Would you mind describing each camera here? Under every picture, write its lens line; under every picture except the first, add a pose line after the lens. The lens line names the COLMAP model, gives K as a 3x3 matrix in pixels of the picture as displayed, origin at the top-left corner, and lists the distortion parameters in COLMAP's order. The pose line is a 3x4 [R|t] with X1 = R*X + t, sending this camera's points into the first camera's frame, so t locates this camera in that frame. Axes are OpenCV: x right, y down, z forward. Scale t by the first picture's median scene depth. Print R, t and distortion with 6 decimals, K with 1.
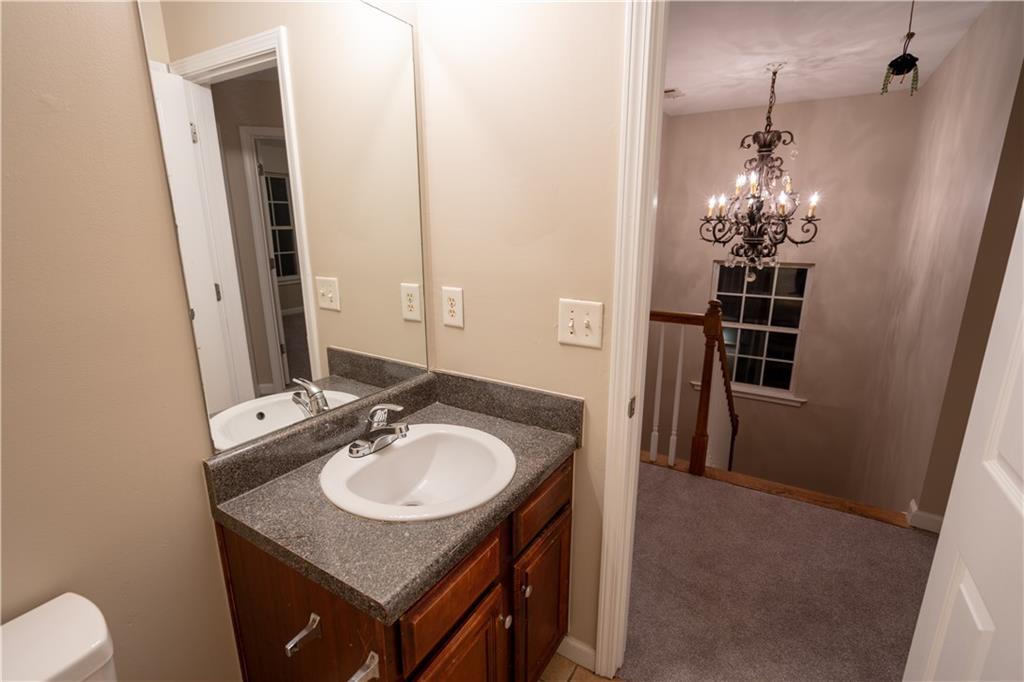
lens RADIAL K [[468.1, 0, 507.6], [0, 468.1, 342.1], [0, 0, 1]] dist [-0.004606, 0.001851]
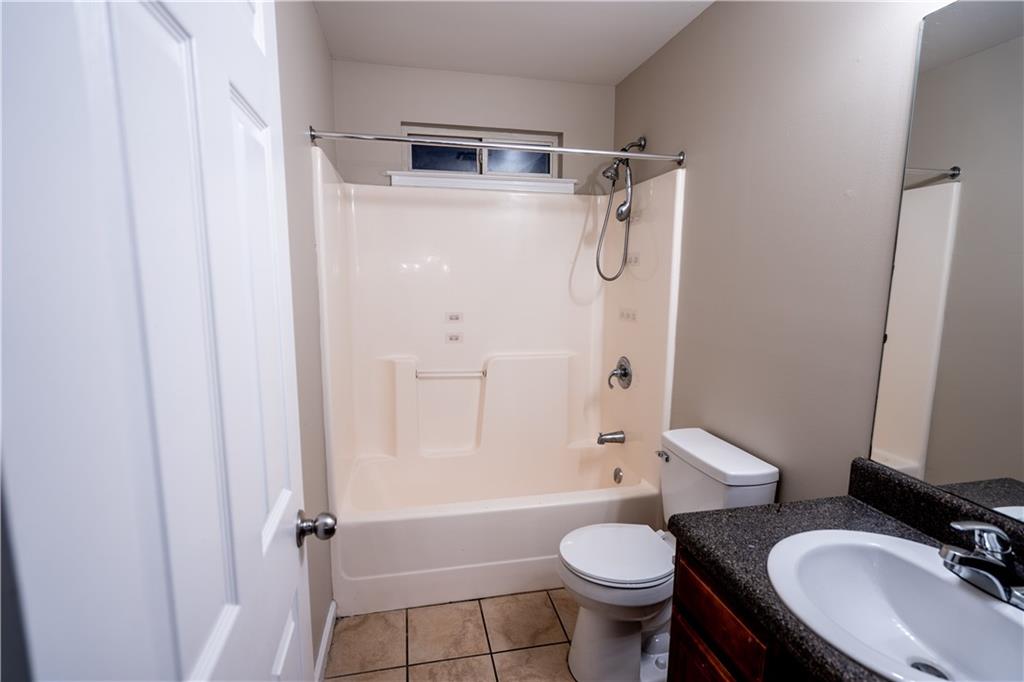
lens RADIAL K [[468.1, 0, 507.6], [0, 468.1, 342.1], [0, 0, 1]] dist [-0.004606, 0.001851]
pose [[-0.719311, 0.094505, -0.688230, 0.799438], [-0.177868, 0.932625, 0.313965, -0.238399], [0.671532, 0.348253, -0.654037, 1.055680]]
